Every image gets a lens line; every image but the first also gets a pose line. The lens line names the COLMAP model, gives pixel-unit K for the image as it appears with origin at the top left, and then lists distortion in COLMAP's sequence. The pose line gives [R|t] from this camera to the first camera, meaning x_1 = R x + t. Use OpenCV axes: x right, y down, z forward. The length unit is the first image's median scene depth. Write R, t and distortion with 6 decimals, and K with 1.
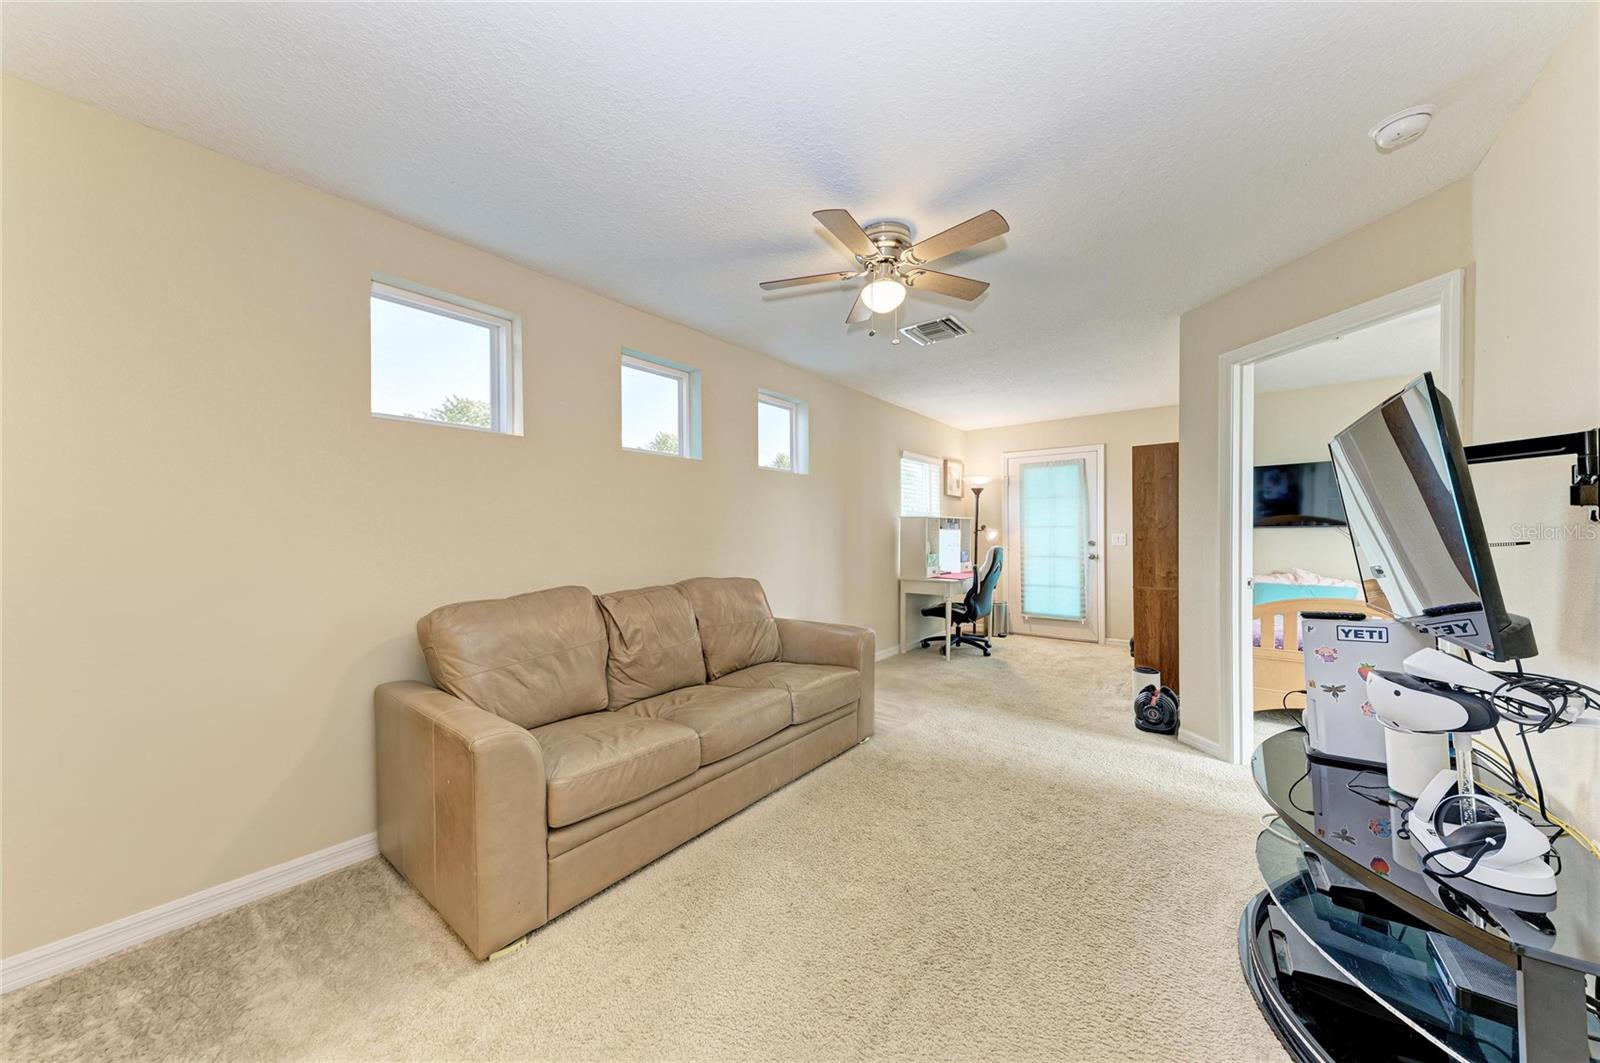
lens RADIAL K [[543.6, 0, 798.1], [0, 543.6, 528.8], [0, 0, 1]] dist [0.015284, -0.003308]
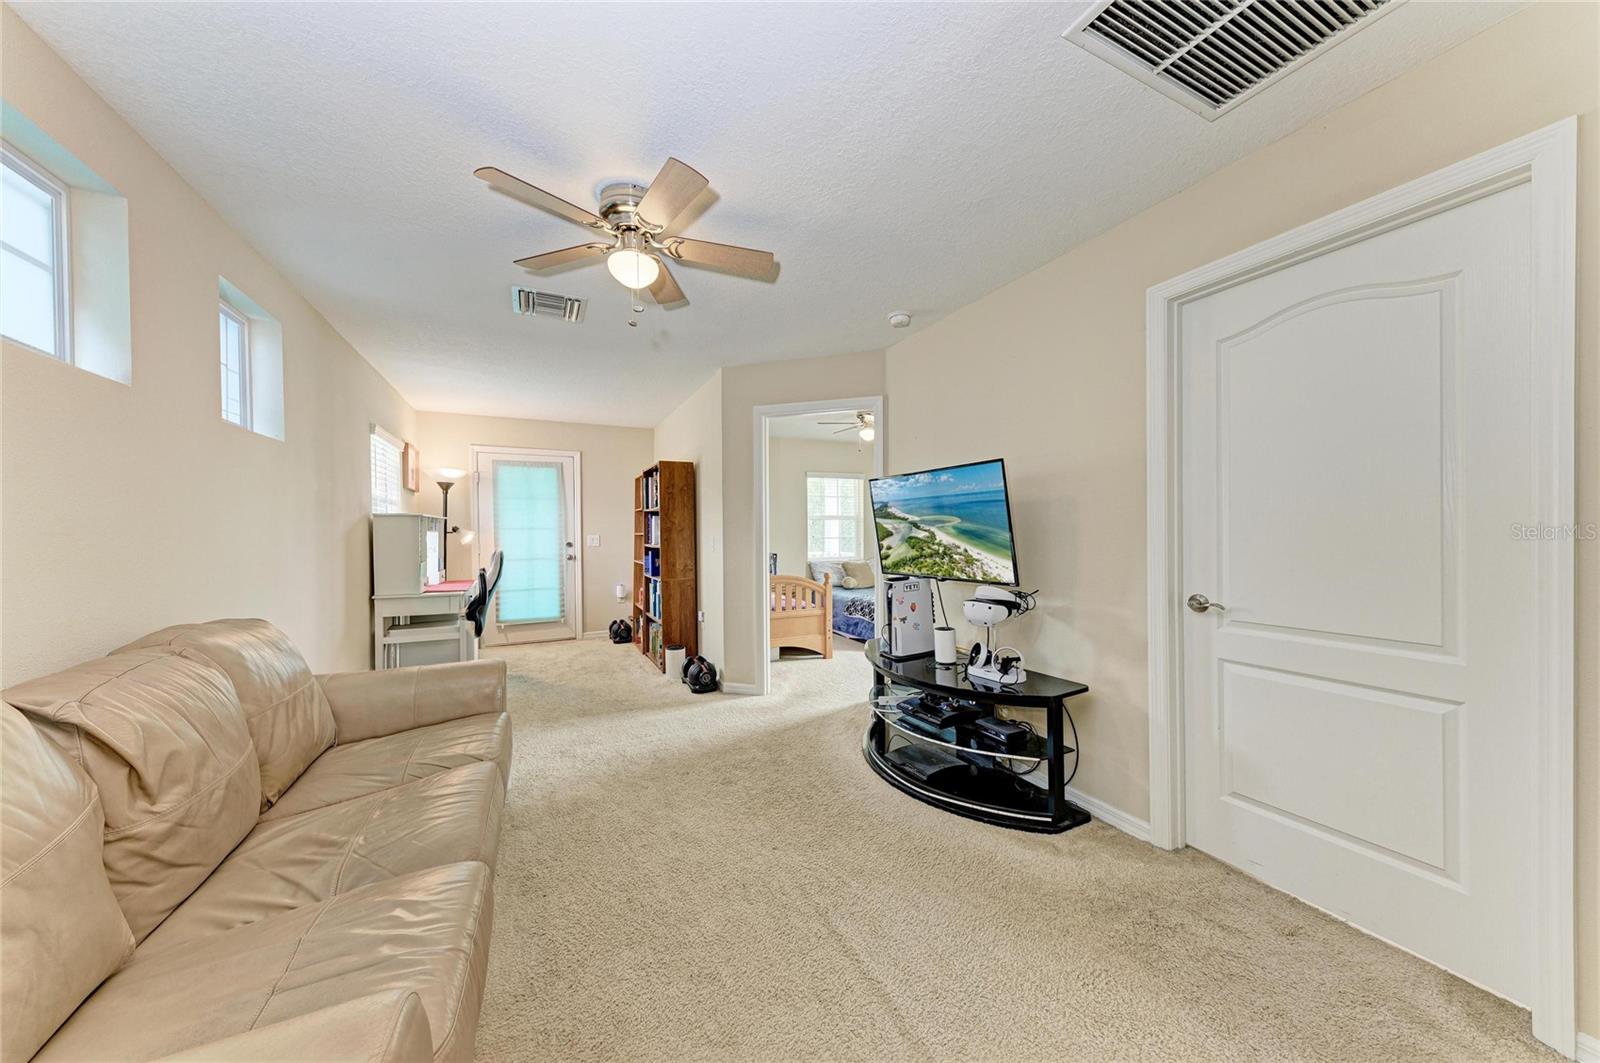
lens RADIAL K [[543.6, 0, 805.4], [0, 543.6, 533.2], [0, 0, 1]] dist [0.015284, -0.003308]
pose [[0.428577, -0.003552, 0.903498, -0.212778], [0.000381, 0.999993, 0.003751, 0.000715], [-0.903505, -0.001263, 0.428575, 0.145326]]
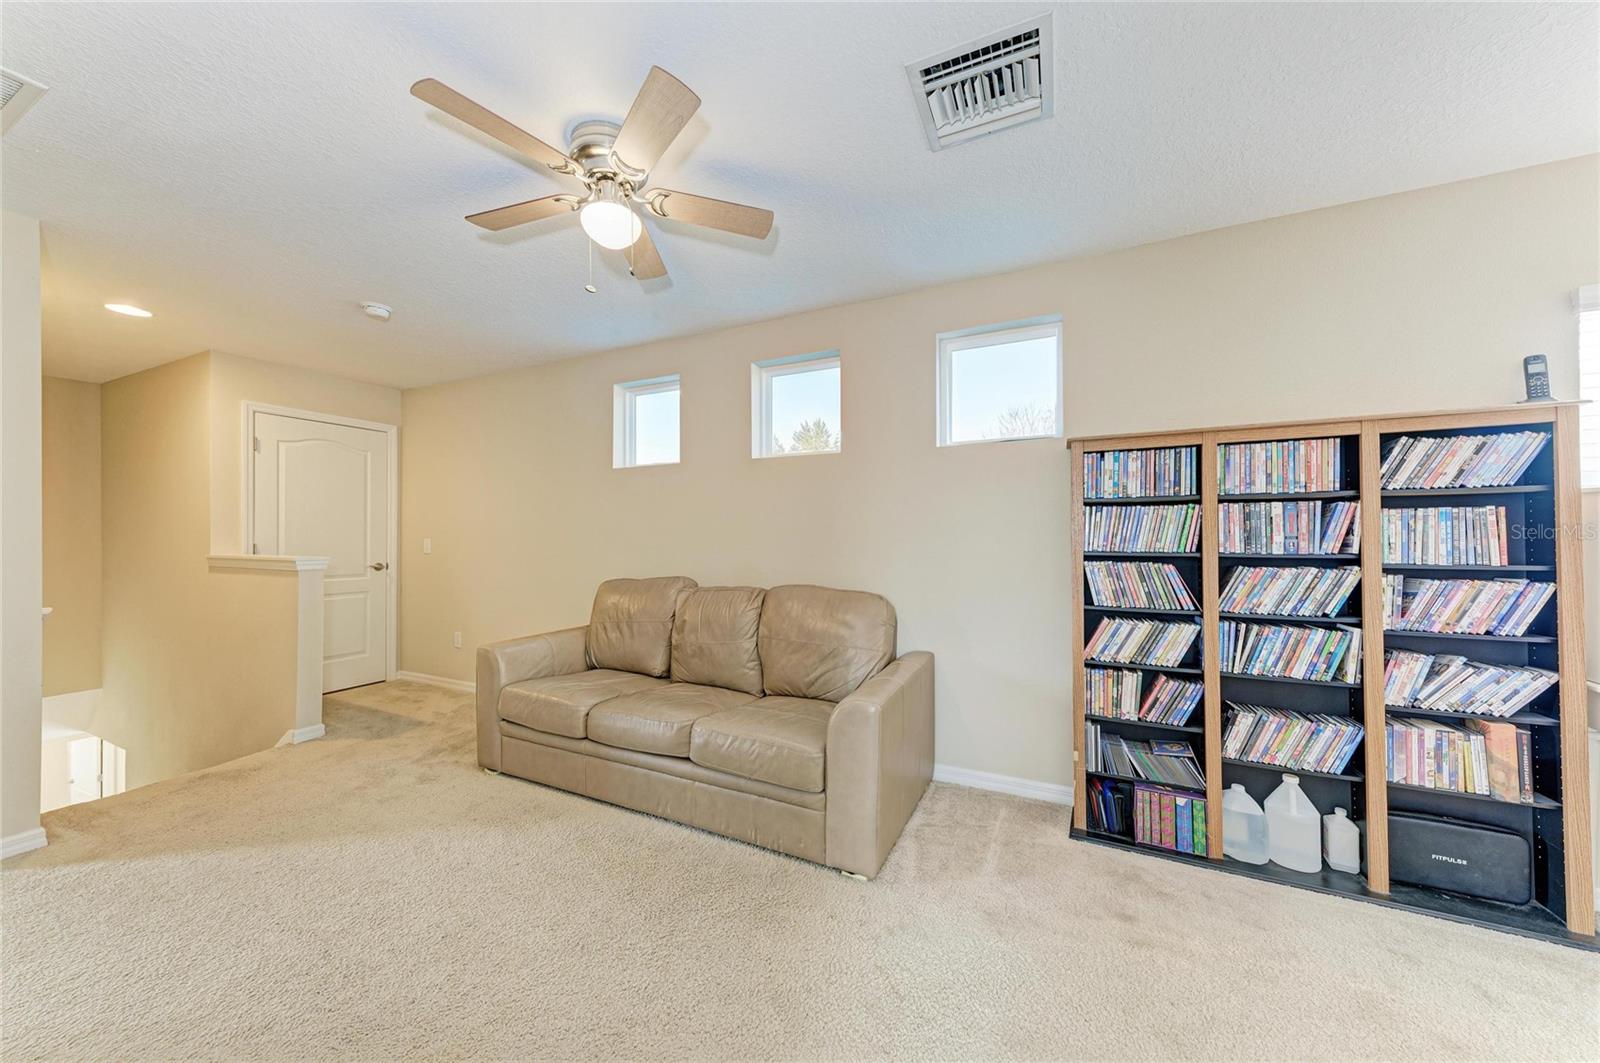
lens RADIAL K [[543.6, 0, 801.6], [0, 543.6, 525.3], [0, 0, 1]] dist [0.015284, -0.003308]
pose [[0.218232, -0.011838, -0.975825, 0.386061], [0.003660, 0.999929, -0.011311, 0.000567], [0.975890, -0.001103, 0.218260, 0.437203]]
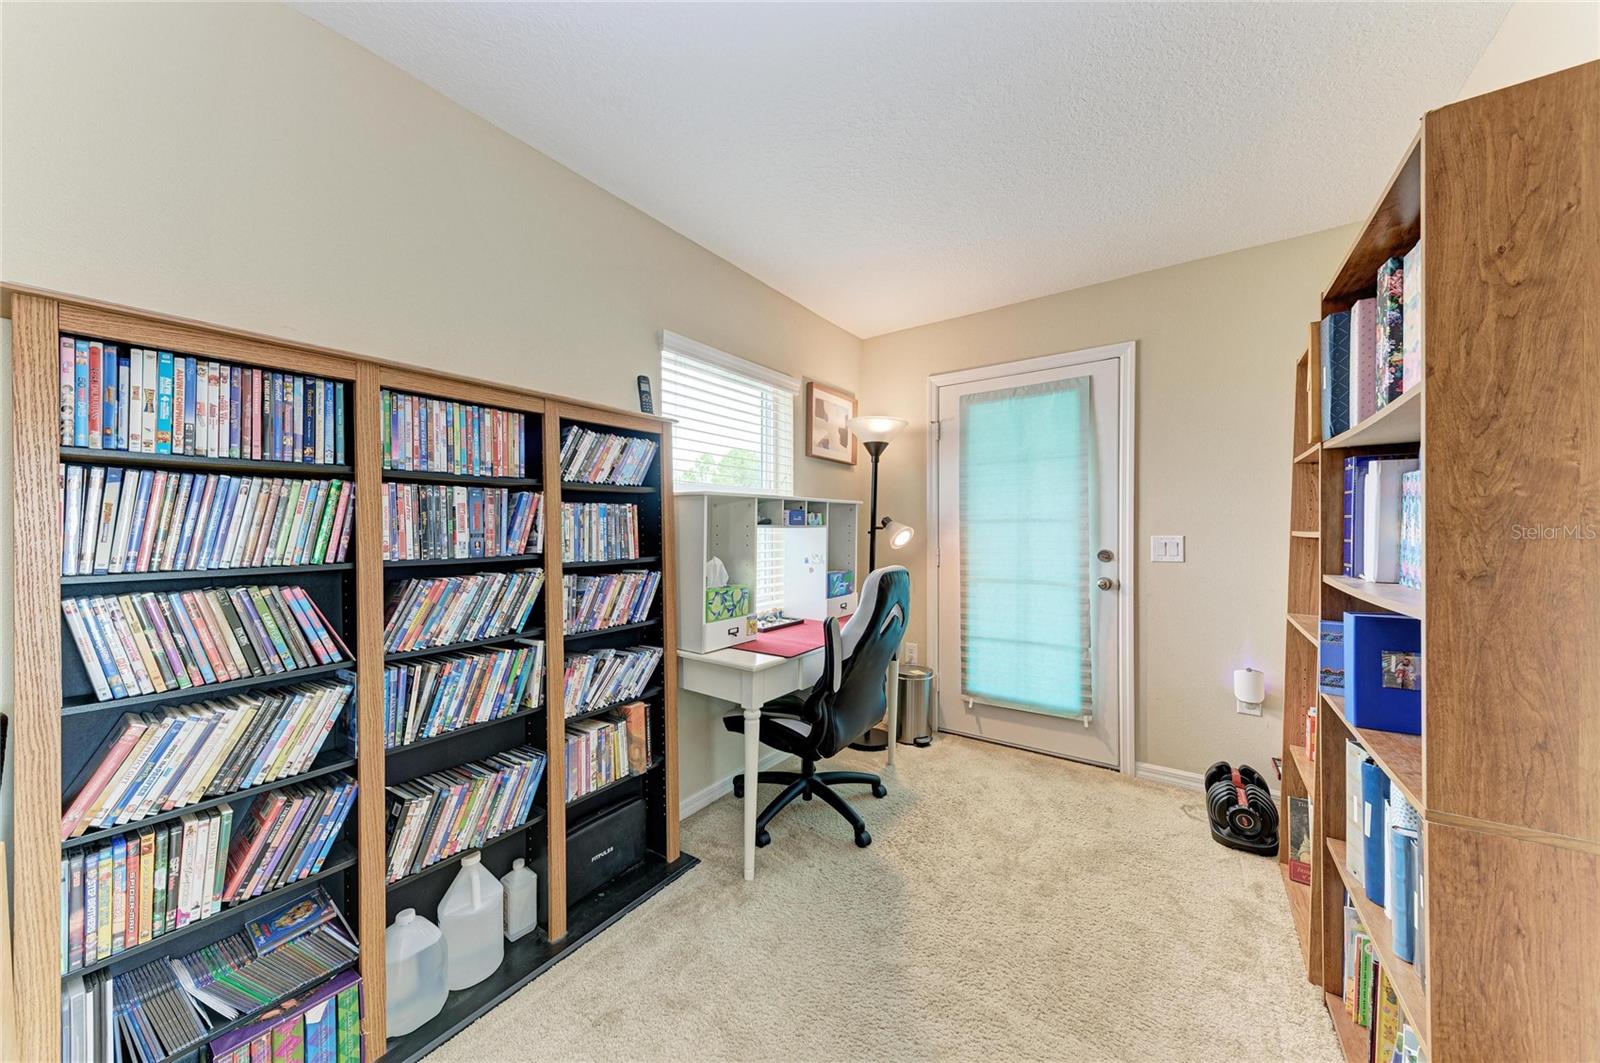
lens RADIAL K [[543.6, 0, 798.4], [0, 543.6, 530.7], [0, 0, 1]] dist [0.015284, -0.003308]
pose [[0.998591, 0.000213, 0.053061, 0.251703], [-0.000765, 0.999946, 0.010382, 0.000521], [-0.053056, -0.010408, 0.998537, 0.550093]]
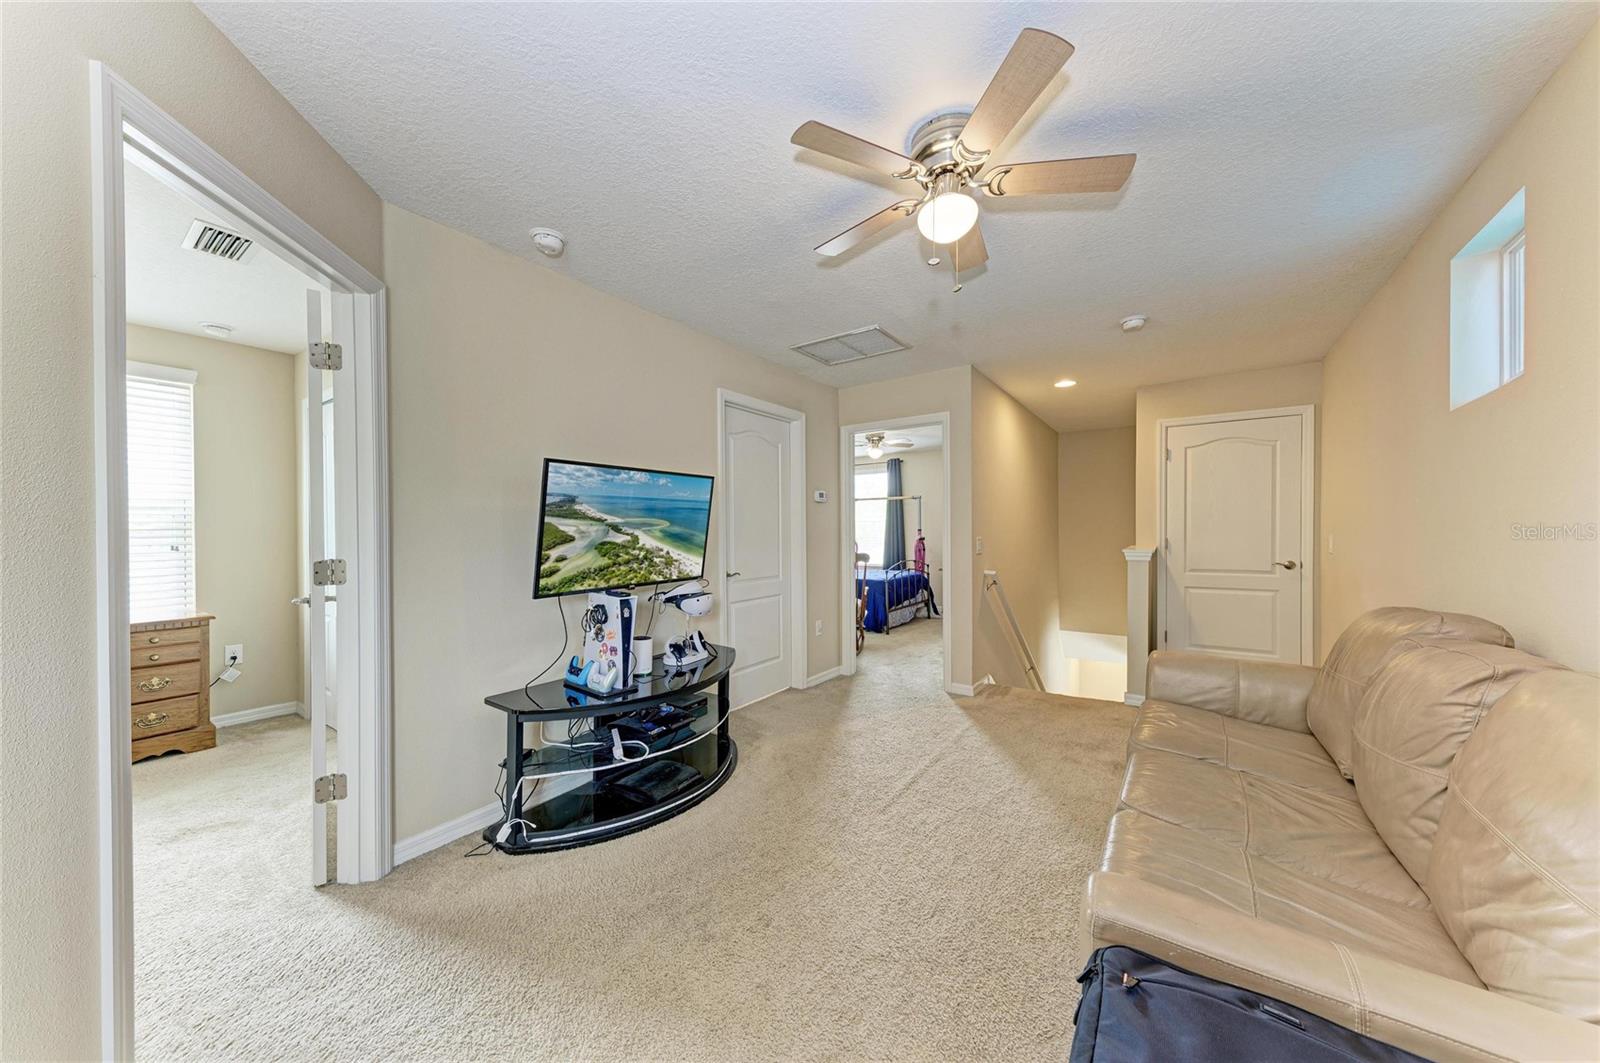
lens RADIAL K [[543.6, 0, 802.7], [0, 543.6, 533.5], [0, 0, 1]] dist [0.015284, -0.003308]
pose [[-0.997668, 0.009624, -0.067579, 0.164504], [0.009503, 0.999953, 0.002122, -0.000024], [0.067596, 0.001475, -0.997712, 0.698623]]
